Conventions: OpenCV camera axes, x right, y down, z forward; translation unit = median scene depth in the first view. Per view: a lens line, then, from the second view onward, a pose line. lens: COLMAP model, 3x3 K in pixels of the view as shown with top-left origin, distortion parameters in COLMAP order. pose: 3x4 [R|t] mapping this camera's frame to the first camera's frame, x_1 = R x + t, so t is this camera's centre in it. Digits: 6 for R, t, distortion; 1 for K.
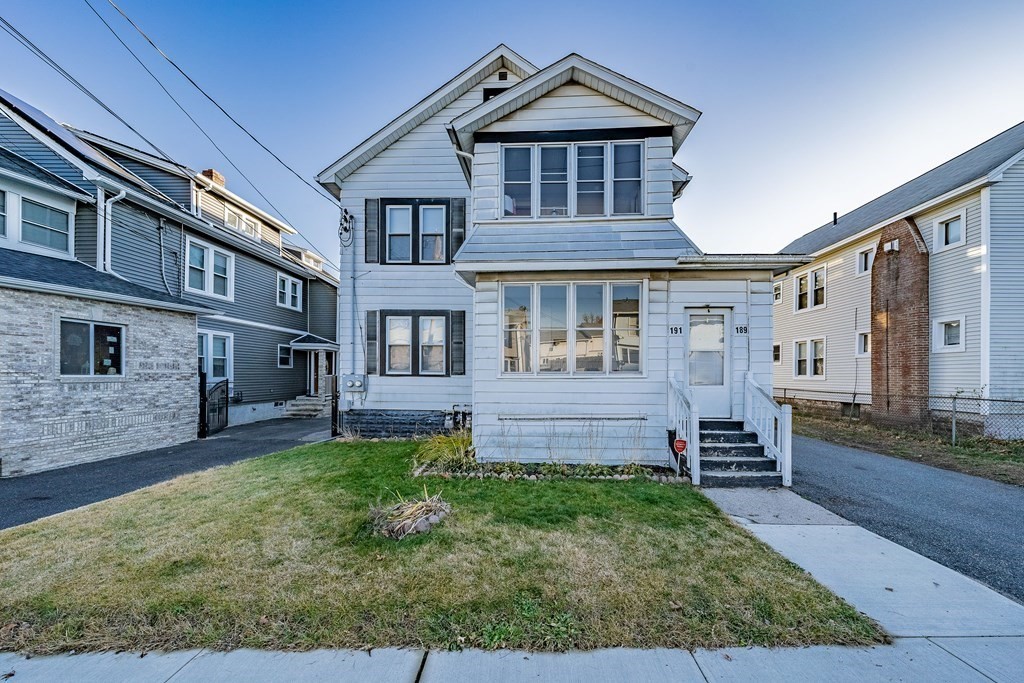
lens RADIAL K [[378.0, 0, 512.4], [0, 378.0, 371.7], [0, 0, 1]] dist [-0.001001, -0.000090]
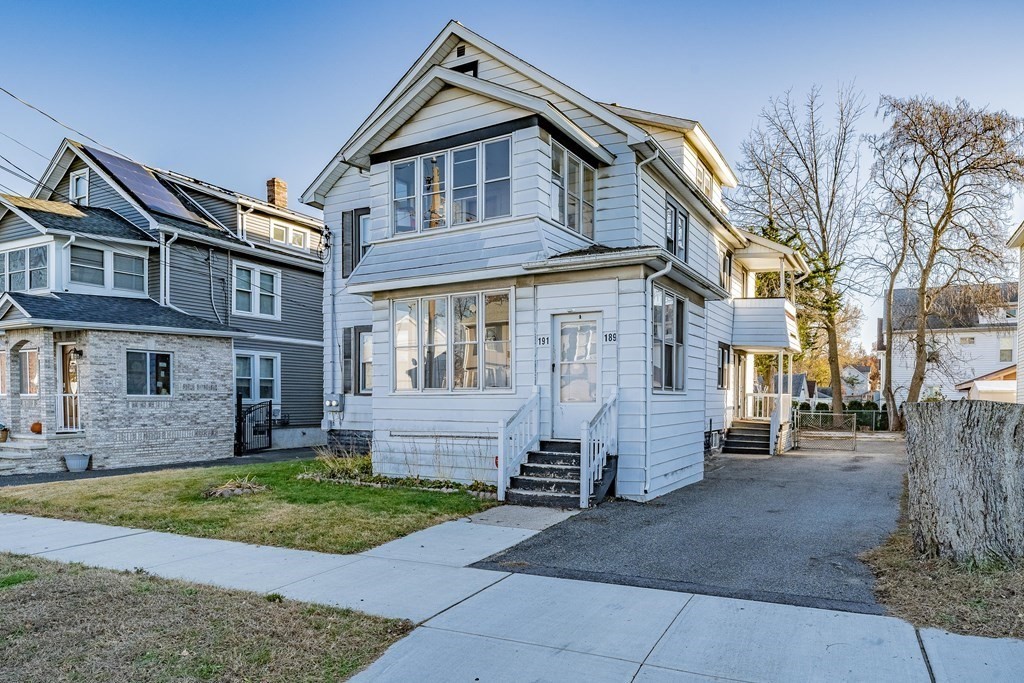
lens RADIAL K [[646.0, 0, 512.5], [0, 646.0, 403.4], [0, 0, 1]] dist [0.002271, 0.000664]
pose [[0.893677, 0.001458, -0.448708, 0.762568], [0.003292, 0.999947, 0.009804, 0.017407], [0.448699, -0.010239, 0.893624, -0.294050]]
